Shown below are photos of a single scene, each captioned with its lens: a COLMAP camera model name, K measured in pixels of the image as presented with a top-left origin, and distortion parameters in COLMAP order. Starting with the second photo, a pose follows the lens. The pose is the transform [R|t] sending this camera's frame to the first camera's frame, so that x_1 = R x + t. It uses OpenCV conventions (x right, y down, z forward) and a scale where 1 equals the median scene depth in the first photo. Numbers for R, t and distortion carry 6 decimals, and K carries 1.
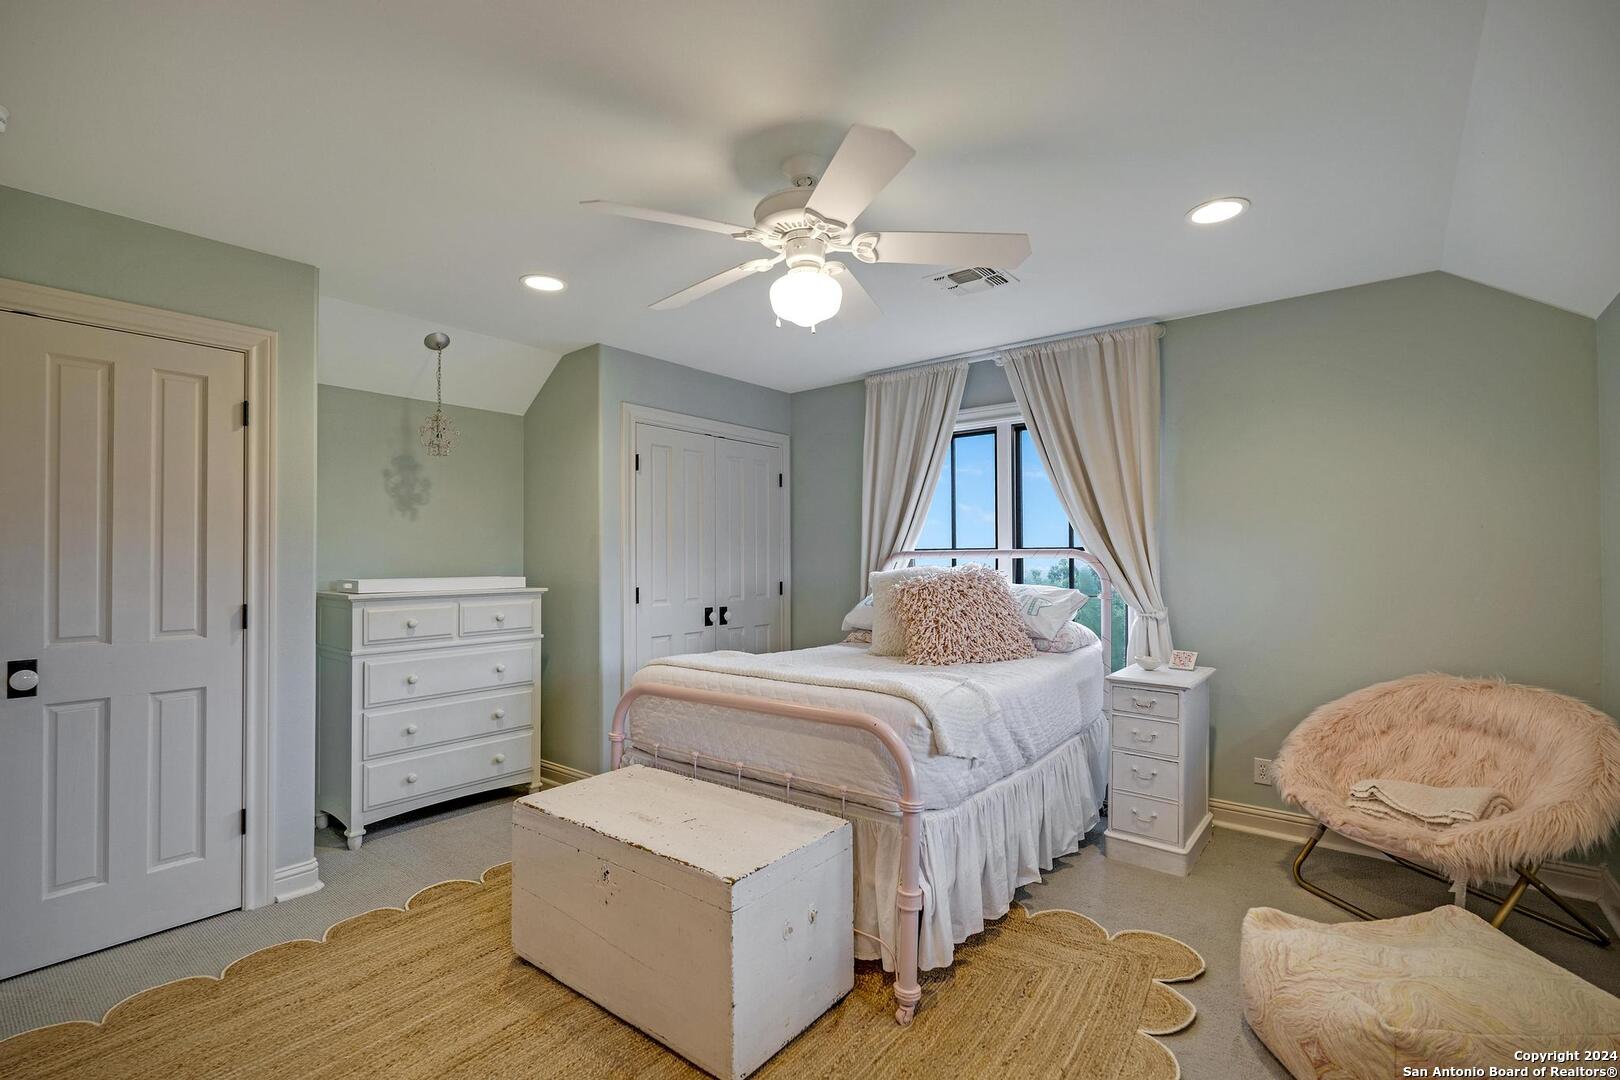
lens RADIAL K [[738.5, 0, 802.2], [0, 738.5, 537.6], [0, 0, 1]] dist [-0.002407, -0.000366]
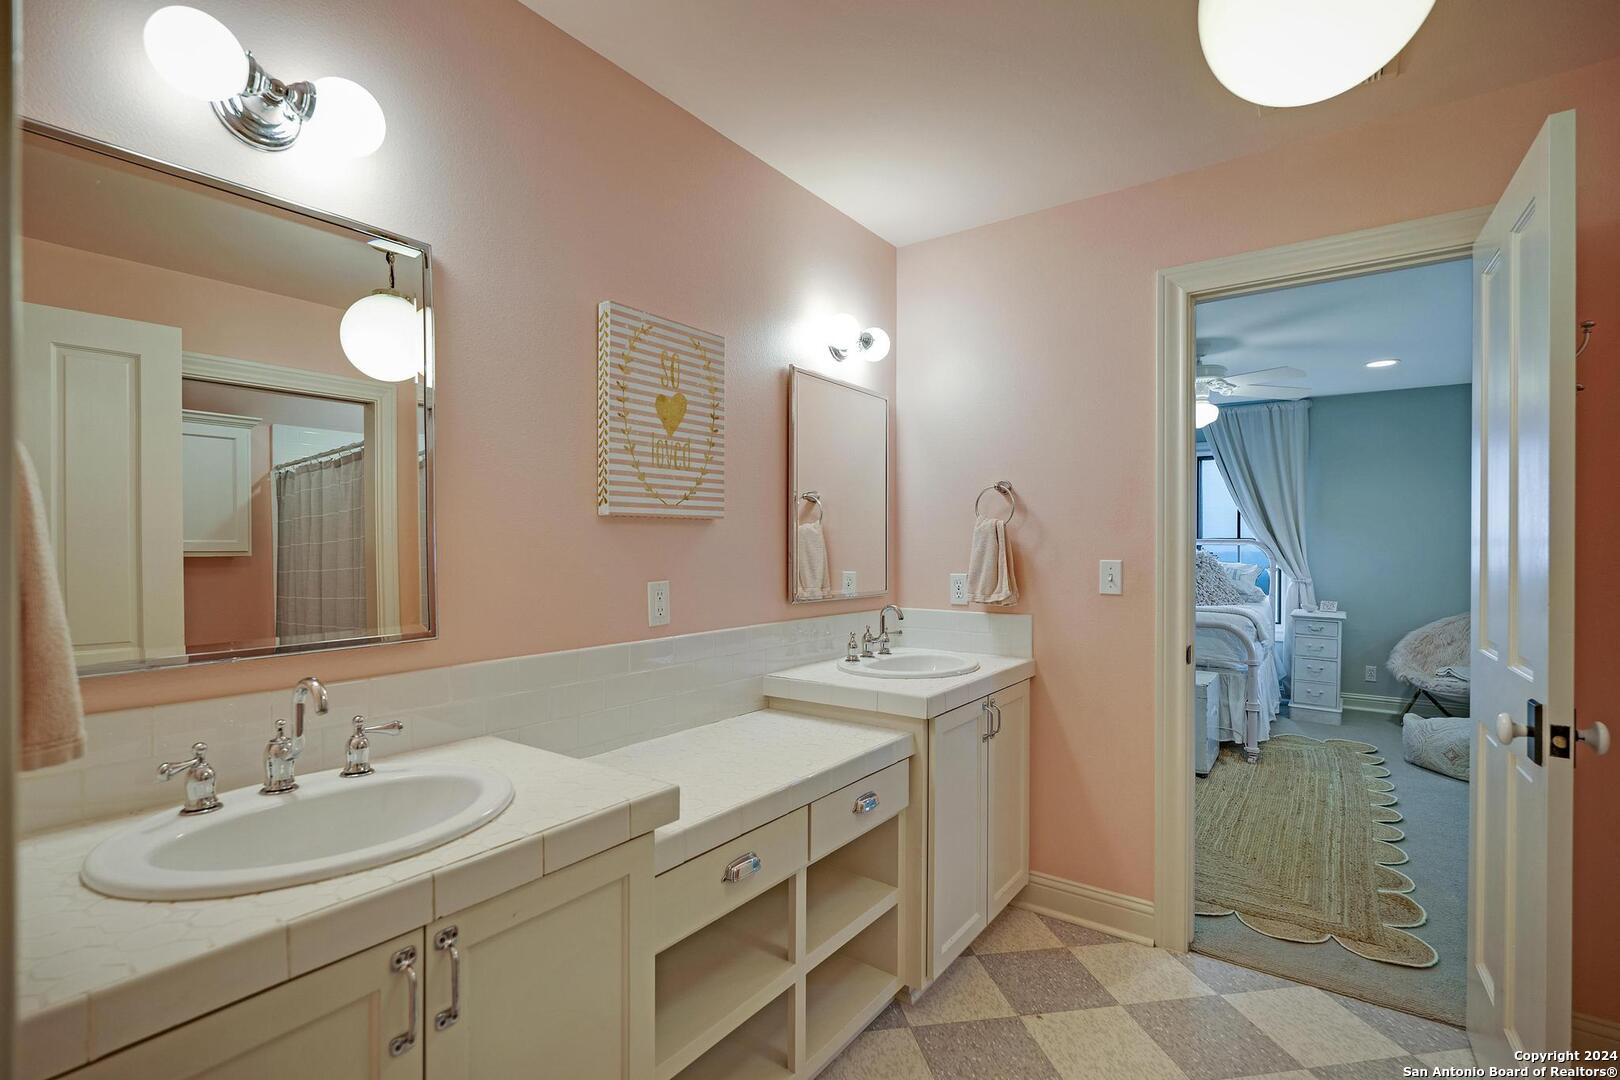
lens RADIAL K [[738.5, 0, 817.7], [0, 738.5, 549.1], [0, 0, 1]] dist [-0.002407, -0.000366]
pose [[0.999412, -0.002667, 0.034181, -0.771042], [0.001705, 0.999602, 0.028149, -0.013708], [-0.034242, -0.028074, 0.999019, -0.693069]]
